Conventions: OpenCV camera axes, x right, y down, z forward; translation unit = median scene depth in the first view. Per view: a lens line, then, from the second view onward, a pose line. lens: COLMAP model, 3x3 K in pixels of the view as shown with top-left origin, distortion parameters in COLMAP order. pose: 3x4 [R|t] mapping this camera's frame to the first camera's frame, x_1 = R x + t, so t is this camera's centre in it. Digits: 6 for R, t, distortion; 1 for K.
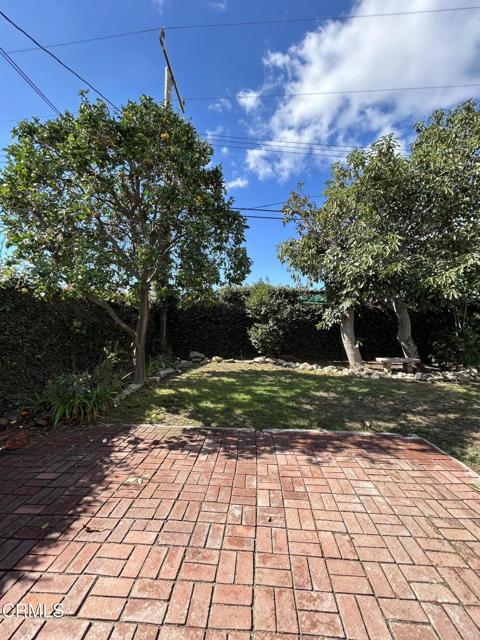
lens RADIAL K [[258.5, 0, 242.8], [0, 258.5, 320.0], [0, 0, 1]] dist [-0.006749, 0.000324]
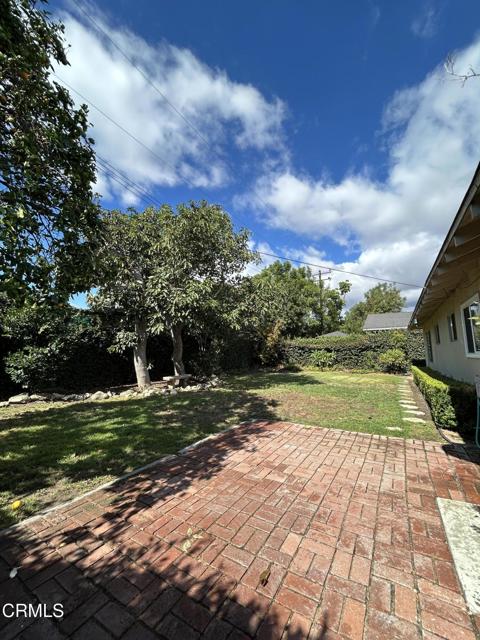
lens RADIAL K [[258.5, 0, 243.6], [0, 258.5, 324.5], [0, 0, 1]] dist [-0.006749, 0.000324]
pose [[0.458891, 0.081691, 0.884729, -0.763088], [-0.004777, 0.995977, -0.089485, 0.035057], [-0.888479, 0.036837, 0.457435, 0.348163]]
